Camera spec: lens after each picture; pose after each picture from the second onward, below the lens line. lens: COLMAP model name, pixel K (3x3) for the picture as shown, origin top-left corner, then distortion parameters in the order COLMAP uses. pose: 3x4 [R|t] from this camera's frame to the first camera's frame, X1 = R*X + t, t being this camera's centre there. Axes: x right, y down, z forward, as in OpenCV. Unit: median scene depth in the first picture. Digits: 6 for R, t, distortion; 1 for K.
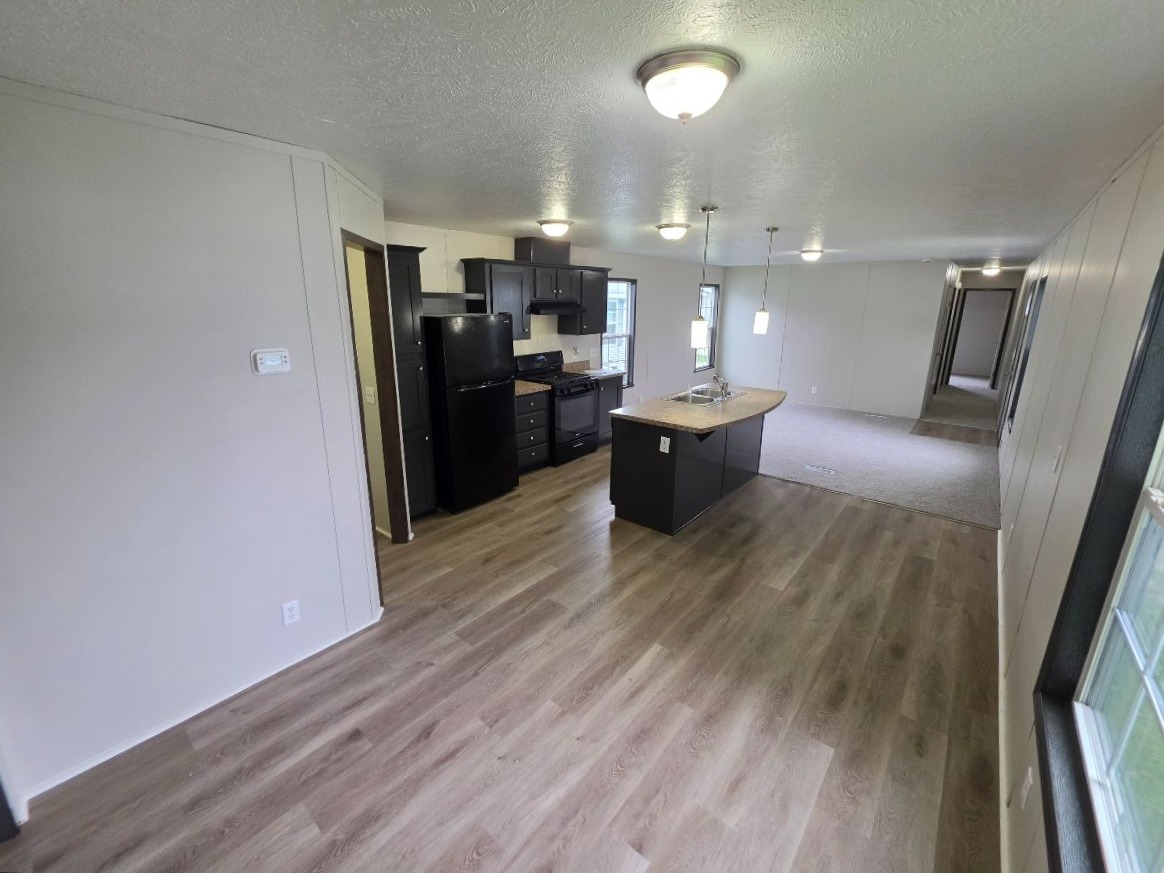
lens RADIAL K [[471.2, 0, 579.5], [0, 471.2, 427.2], [0, 0, 1]] dist [0.001225, 0.000079]
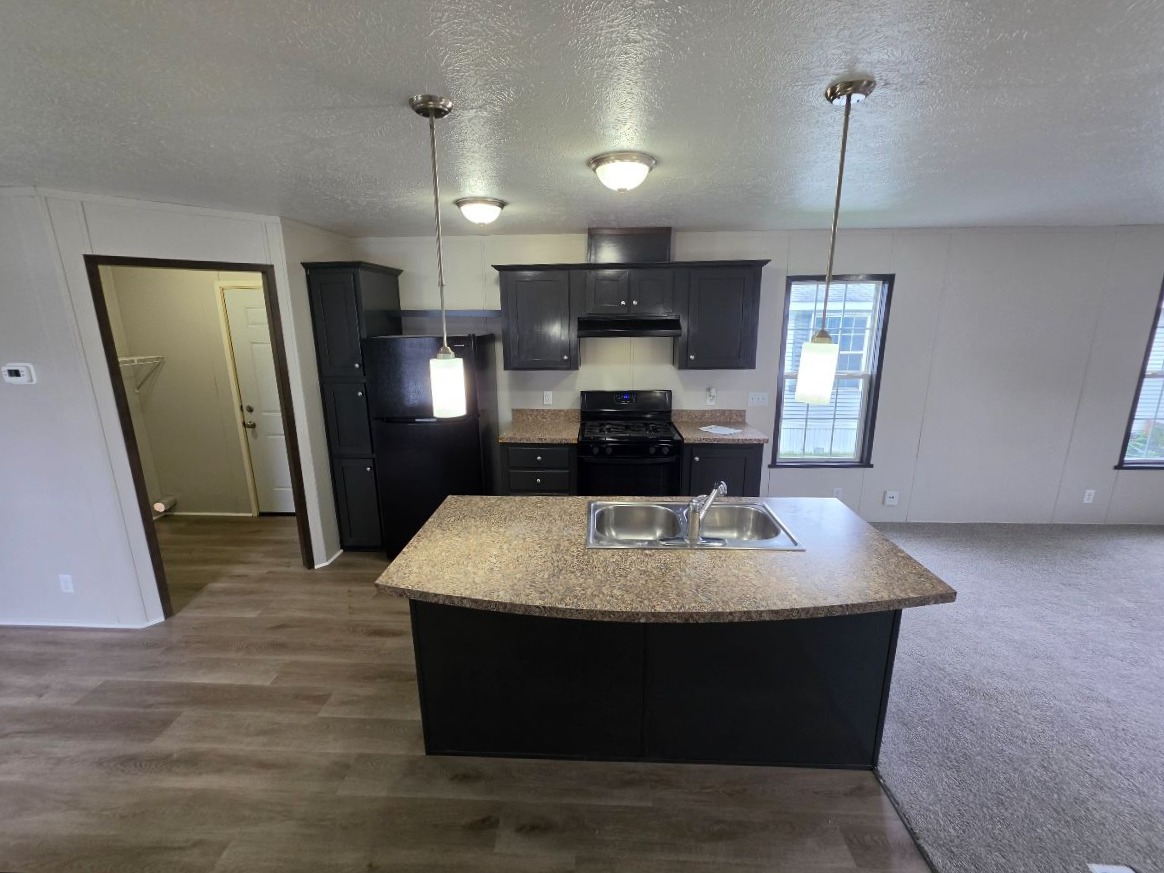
lens RADIAL K [[472.3, 0, 582.0], [0, 472.3, 436.5], [0, 0, 1]] dist [-0.001219, 0.000150]
pose [[0.610354, 0.175036, -0.772548, 0.675652], [-0.190775, 0.979055, 0.071103, -0.198566], [0.768813, 0.103985, 0.630963, 0.786894]]
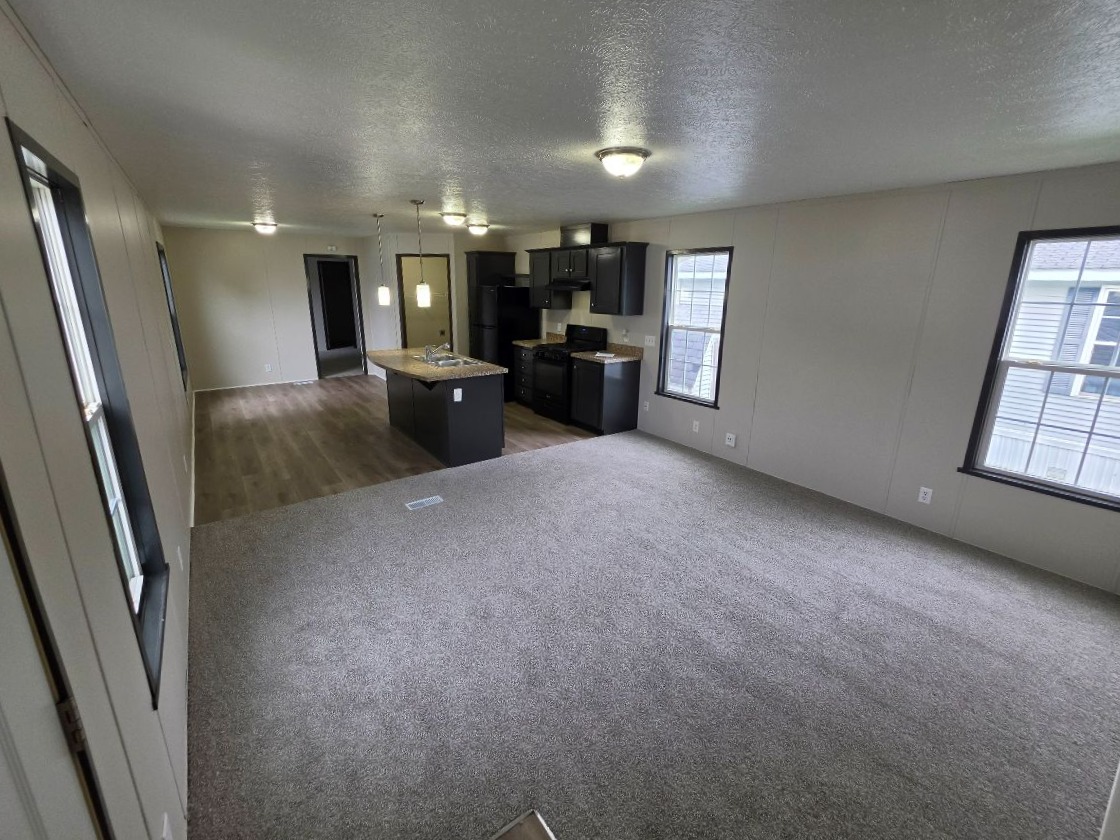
lens RADIAL K [[454.5, 0, 560.0], [0, 454.5, 420.0], [0, 0, 1]] dist [-0.001219, 0.000150]
pose [[-0.208936, 0.274155, -0.938714, 1.588917], [-0.270559, 0.906226, 0.324887, -0.457169], [0.939757, 0.321858, -0.115168, 1.792424]]
